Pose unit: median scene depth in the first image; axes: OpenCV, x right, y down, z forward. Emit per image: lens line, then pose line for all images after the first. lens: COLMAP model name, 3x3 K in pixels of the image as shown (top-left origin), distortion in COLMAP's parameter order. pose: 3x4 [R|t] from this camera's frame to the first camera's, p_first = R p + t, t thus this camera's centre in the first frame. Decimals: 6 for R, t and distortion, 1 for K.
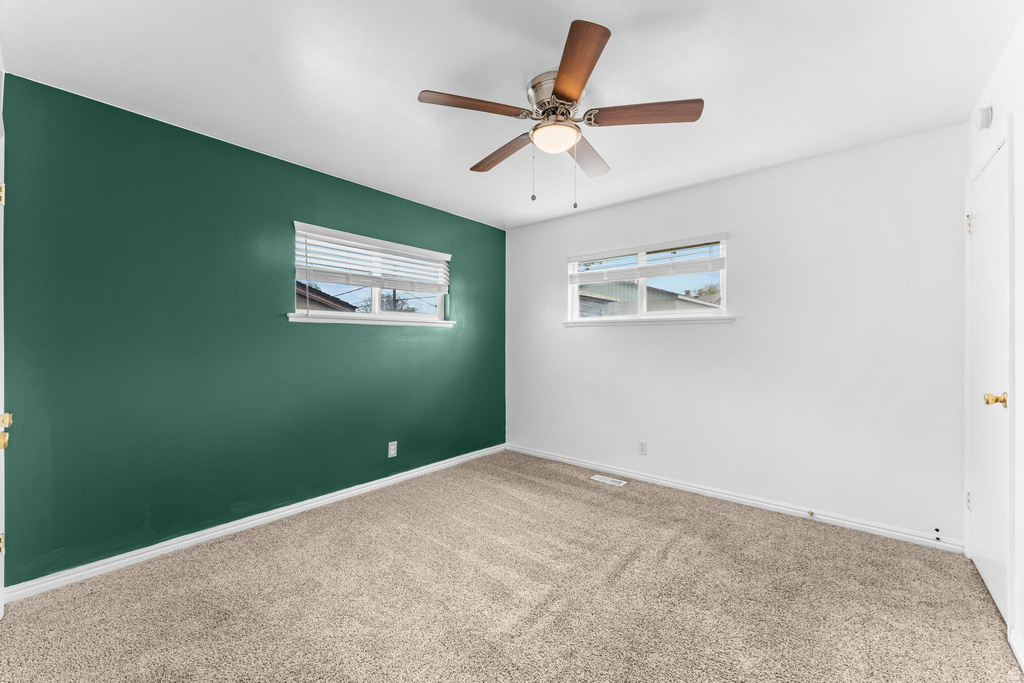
lens RADIAL K [[409.4, 0, 507.9], [0, 409.4, 340.6], [0, 0, 1]] dist [0.001848, 0.000050]
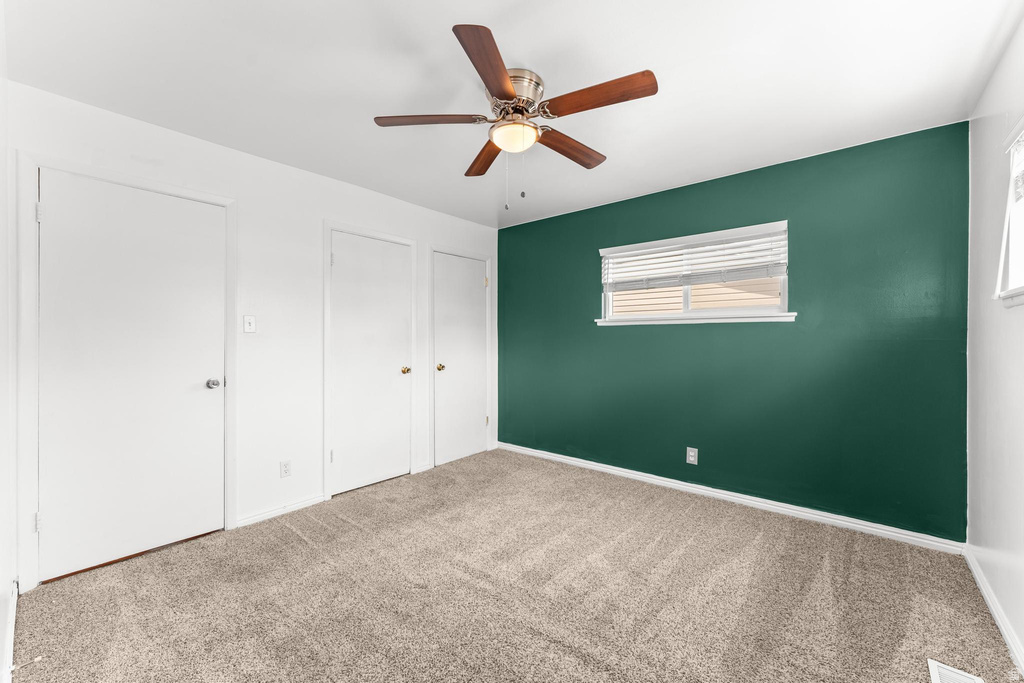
lens RADIAL K [[409.4, 0, 507.9], [0, 409.4, 340.6], [0, 0, 1]] dist [0.001848, 0.000050]
pose [[-0.003884, 0.001764, -0.999991, 0.750089], [0.000592, 0.999998, 0.001762, -0.000264], [0.999992, -0.000586, -0.003885, 0.663737]]
